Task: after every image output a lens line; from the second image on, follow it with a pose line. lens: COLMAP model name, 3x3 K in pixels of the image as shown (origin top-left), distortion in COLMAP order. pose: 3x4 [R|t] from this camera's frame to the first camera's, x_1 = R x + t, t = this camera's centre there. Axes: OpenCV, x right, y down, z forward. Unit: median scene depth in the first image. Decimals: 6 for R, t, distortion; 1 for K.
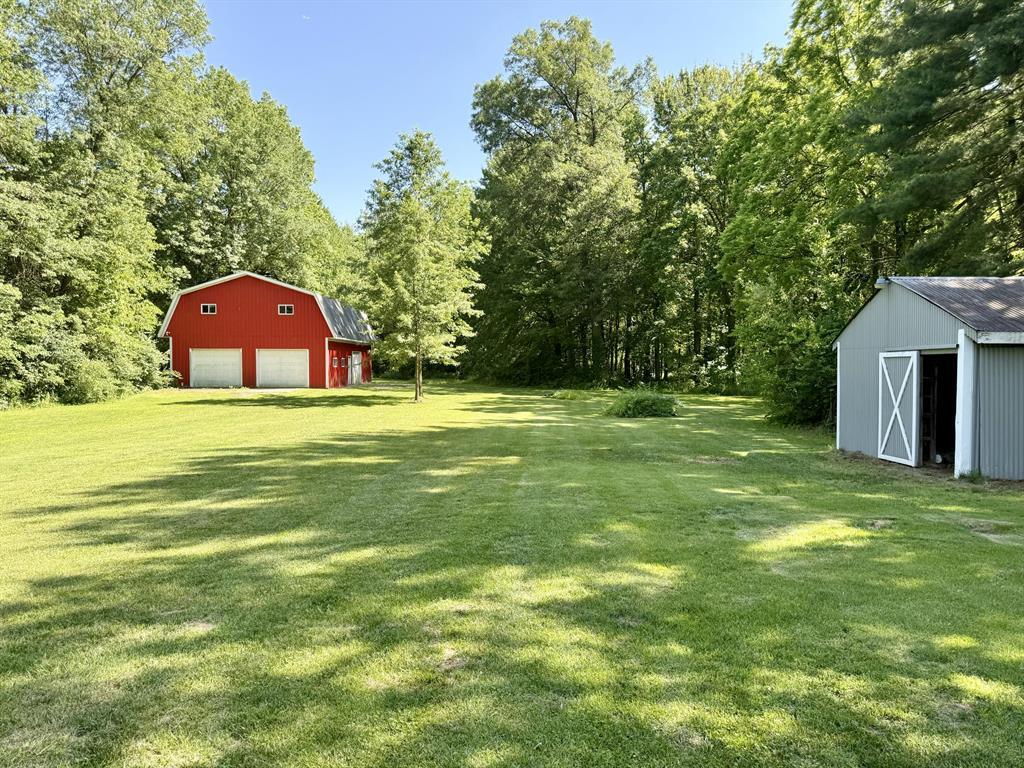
lens RADIAL K [[745.3, 0, 512.0], [0, 745.3, 384.0], [0, 0, 1]] dist [0.138768, -0.158585]
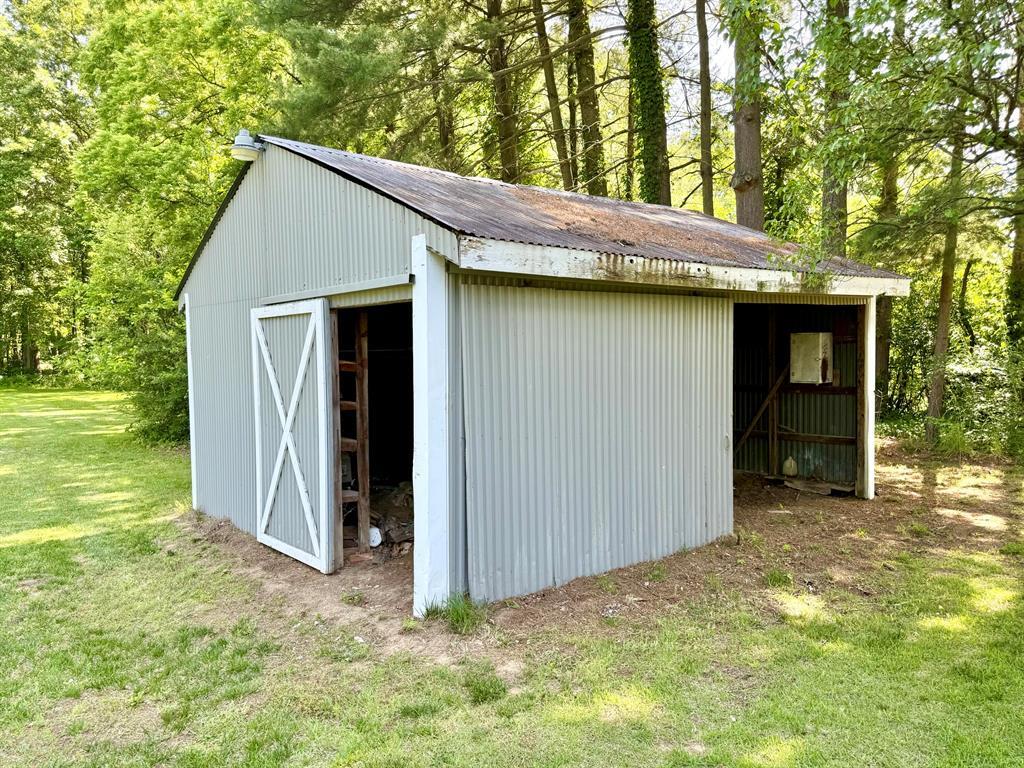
lens RADIAL K [[745.3, 0, 512.0], [0, 745.3, 384.0], [0, 0, 1]] dist [0.138768, -0.158585]
pose [[0.762506, -0.041883, 0.645624, 0.334691], [0.029326, 0.999114, 0.030180, -0.005836], [-0.646316, -0.004079, 0.763059, 0.607862]]
